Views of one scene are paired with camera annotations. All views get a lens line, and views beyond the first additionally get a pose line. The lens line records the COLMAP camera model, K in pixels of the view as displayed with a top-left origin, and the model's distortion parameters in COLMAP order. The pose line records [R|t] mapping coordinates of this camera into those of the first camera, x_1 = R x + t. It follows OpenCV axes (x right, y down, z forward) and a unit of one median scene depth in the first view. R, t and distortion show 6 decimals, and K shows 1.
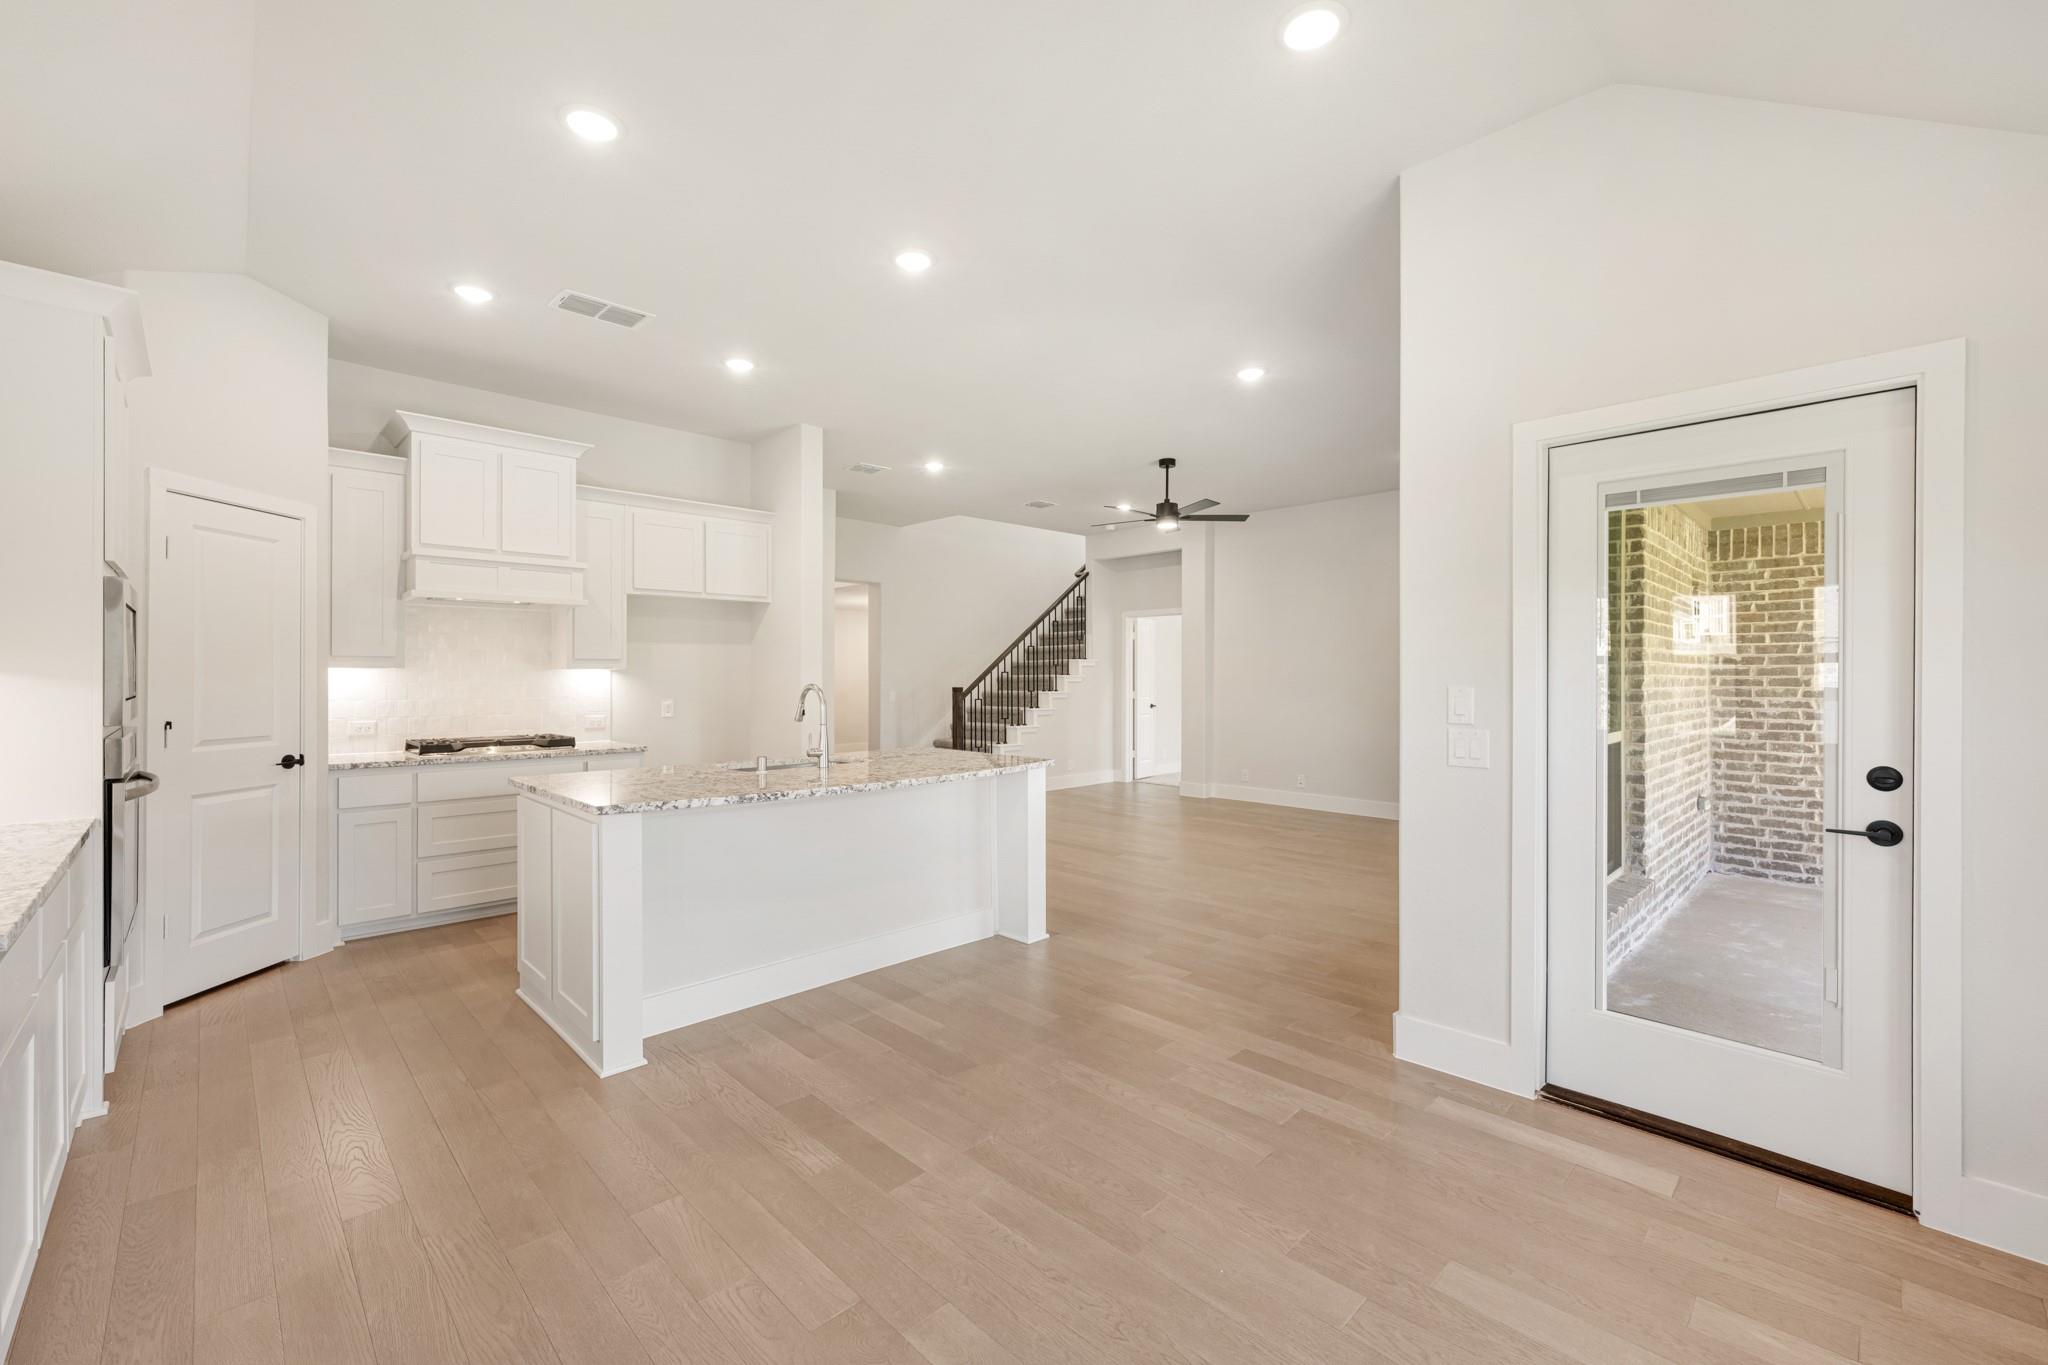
lens RADIAL K [[834.3, 0, 1020.4], [0, 834.3, 678.2], [0, 0, 1]] dist [-0.000851, -0.000154]
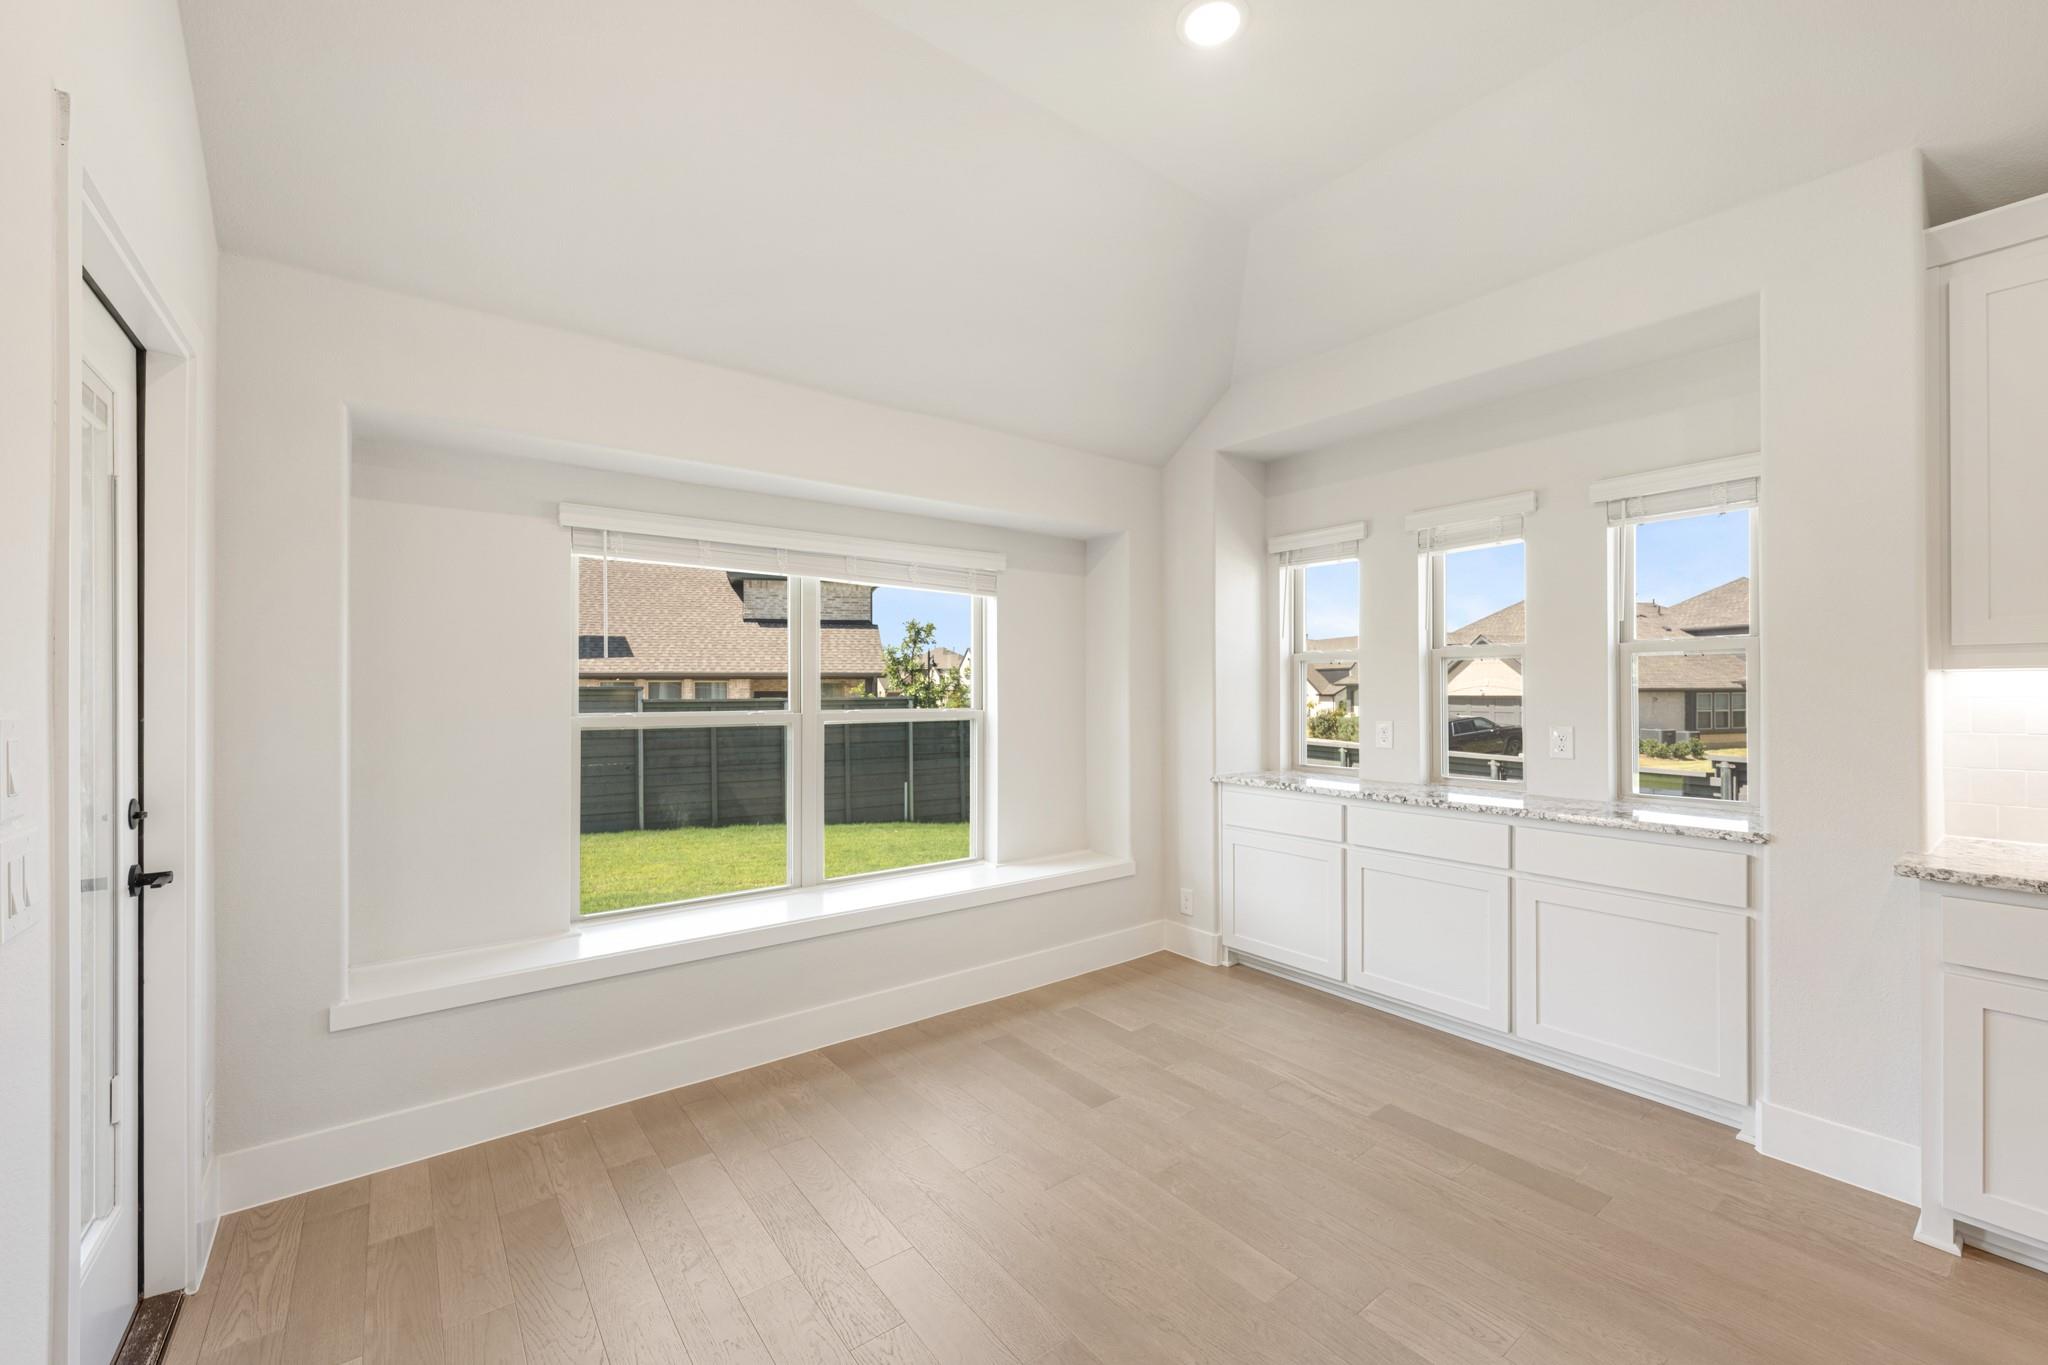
lens RADIAL K [[820.1, 0, 1024.0], [0, 820.1, 682.5], [0, 0, 1]] dist [-0.001836, -0.000415]
pose [[-0.992992, 0.001801, 0.118165, 0.027865], [0.001122, 0.999982, -0.005812, -0.000075], [-0.118173, -0.005638, -0.992977, 0.644913]]
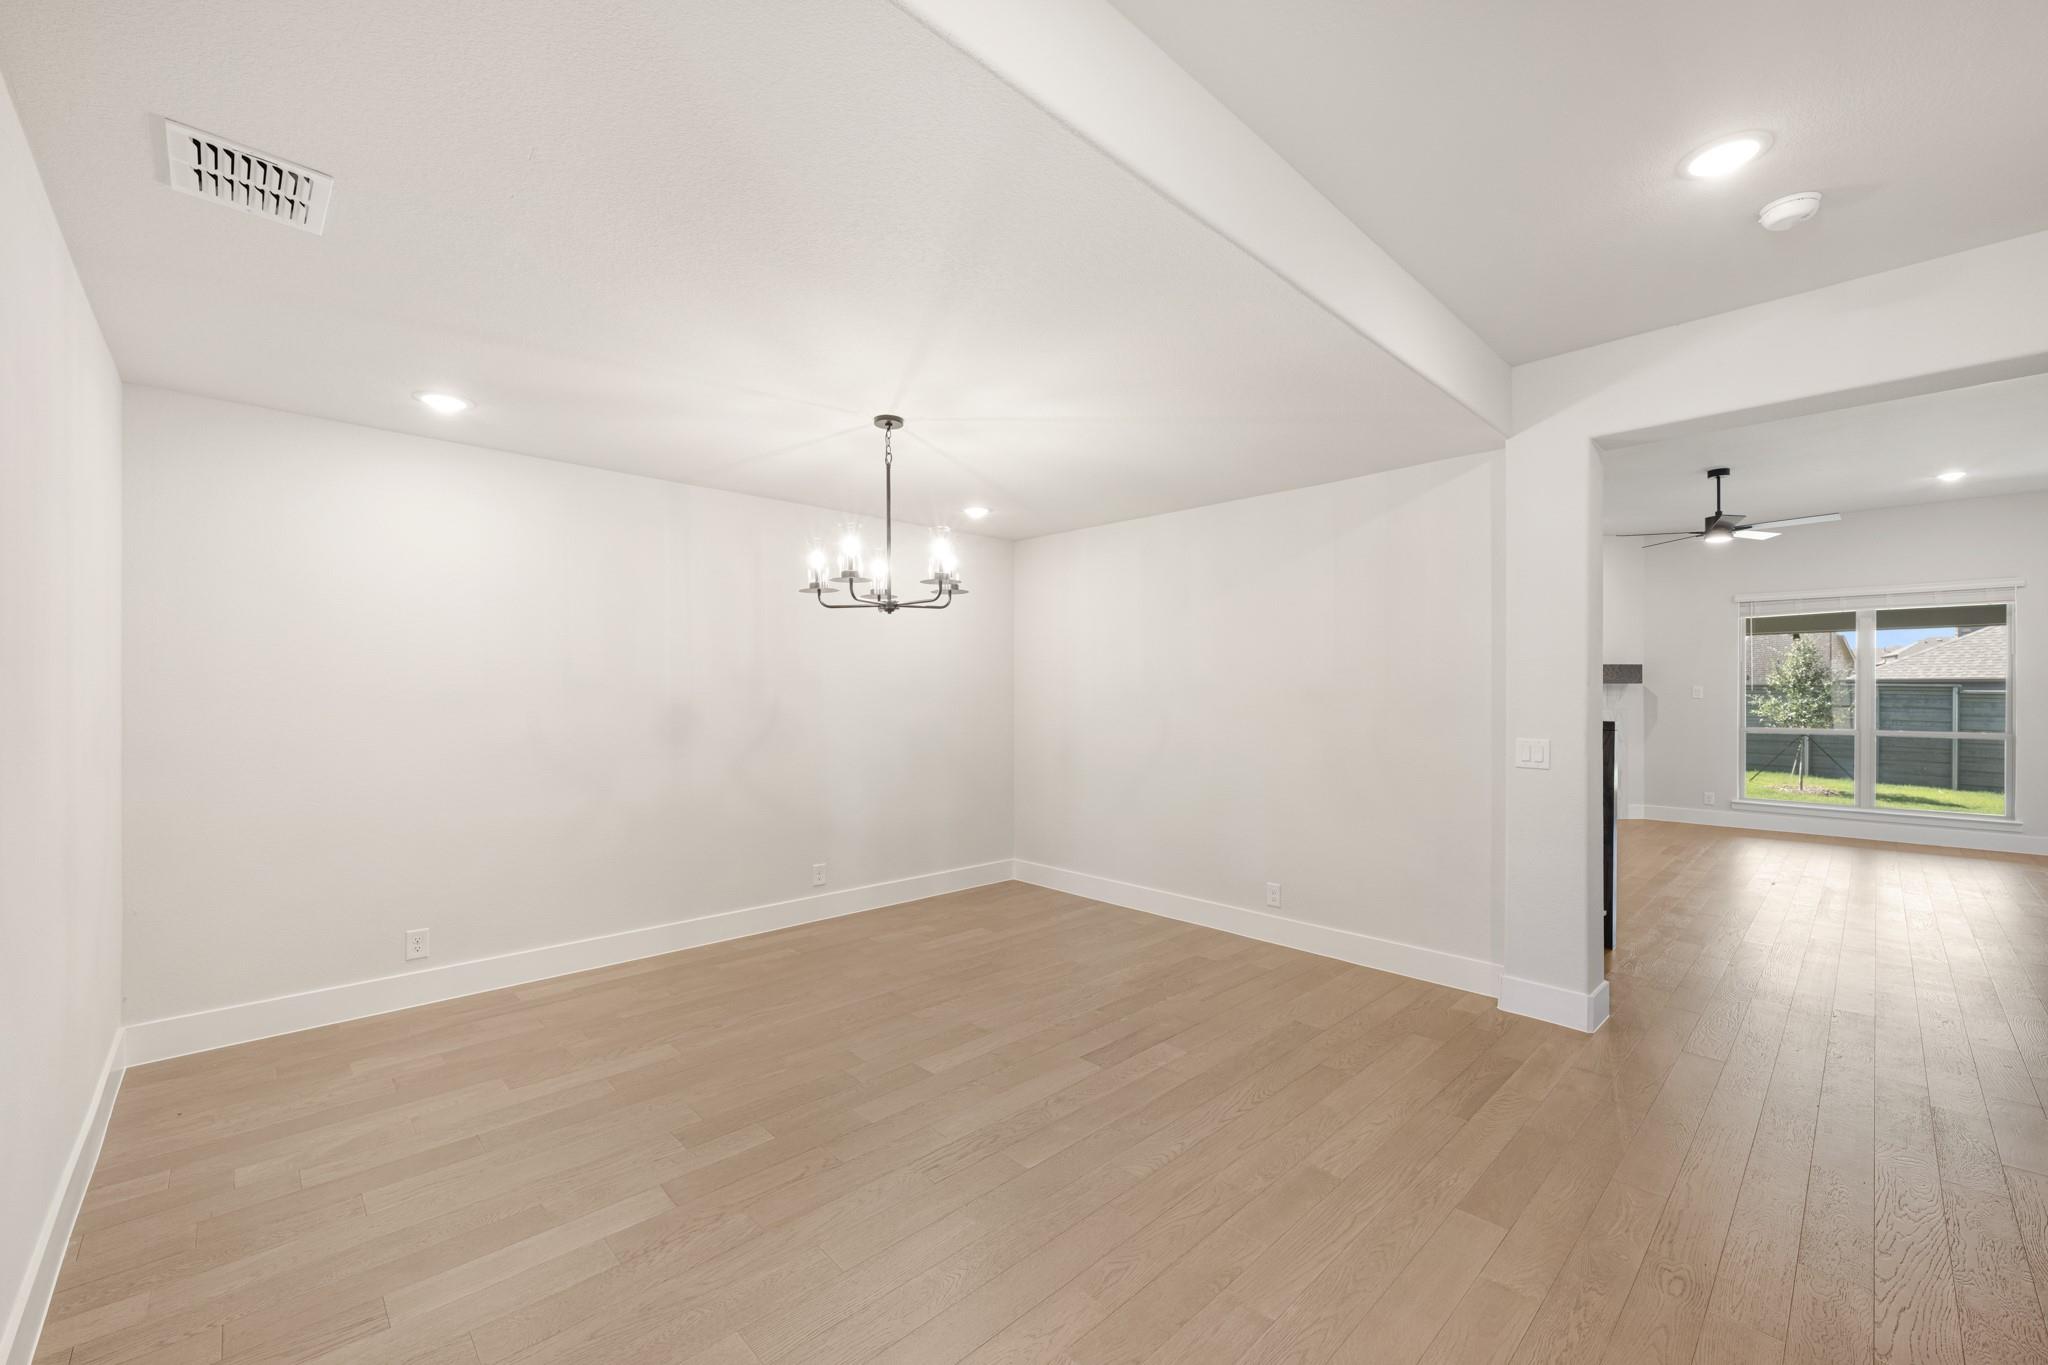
lens RADIAL K [[819.8, 0, 1017.3], [0, 819.8, 691.1], [0, 0, 1]] dist [-0.001975, -0.000176]
pose [[0.013172, -0.003739, 0.999906, -0.928644], [0.000451, 0.999993, 0.003734, -0.018748], [-0.999913, 0.000402, 0.013174, 2.168590]]
